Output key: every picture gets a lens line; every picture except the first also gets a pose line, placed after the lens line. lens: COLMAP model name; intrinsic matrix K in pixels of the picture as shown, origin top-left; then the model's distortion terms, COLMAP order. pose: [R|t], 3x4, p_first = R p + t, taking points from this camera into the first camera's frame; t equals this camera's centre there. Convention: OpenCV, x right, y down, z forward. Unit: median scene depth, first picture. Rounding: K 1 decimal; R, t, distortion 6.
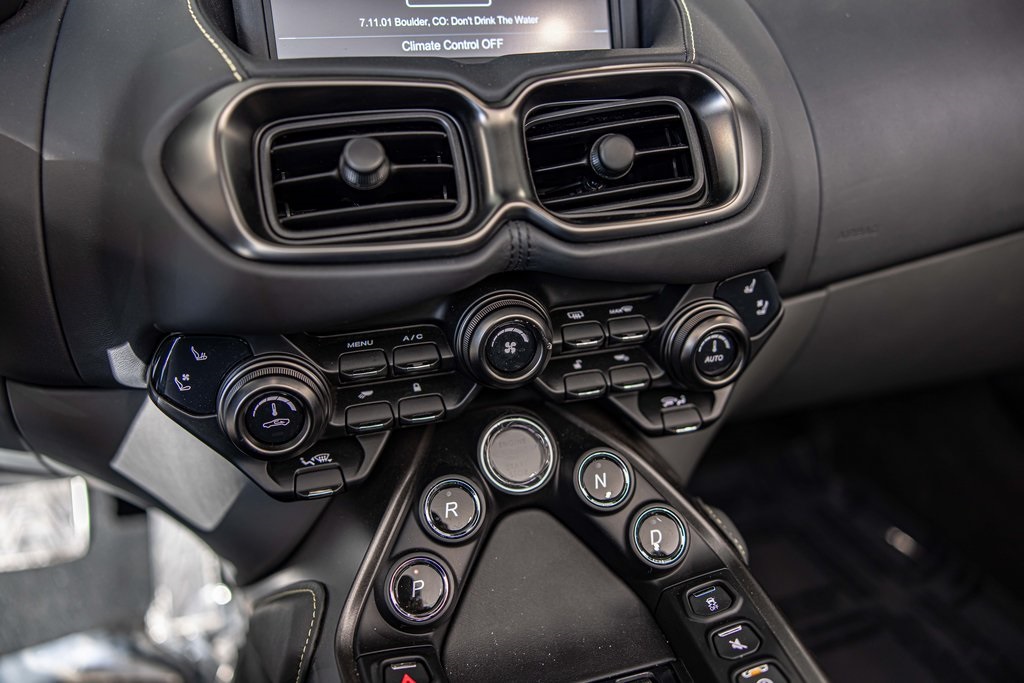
lens RADIAL K [[748.8, 0, 512.0], [0, 748.8, 341.5], [0, 0, 1]] dist [-0.008235, -0.007873]
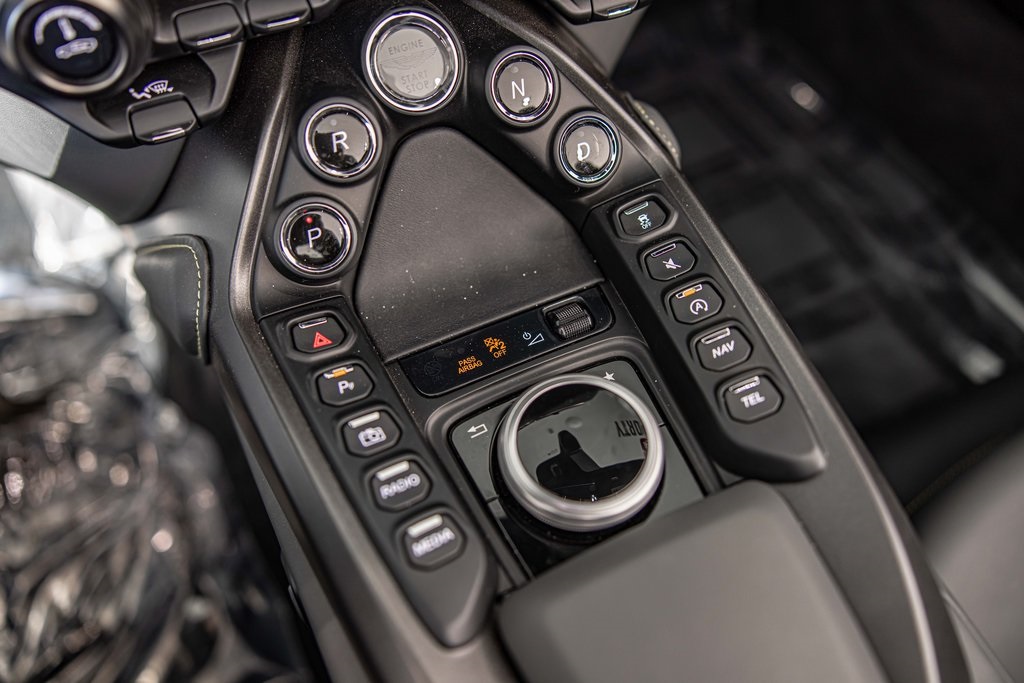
lens RADIAL K [[748.8, 0, 512.0], [0, 748.8, 341.5], [0, 0, 1]] dist [-0.008235, -0.007873]
pose [[0.989661, -0.104465, 0.098274, 0.001776], [0.036069, 0.844450, 0.534419, -0.019367], [-0.138815, -0.525349, 0.839487, 0.169718]]
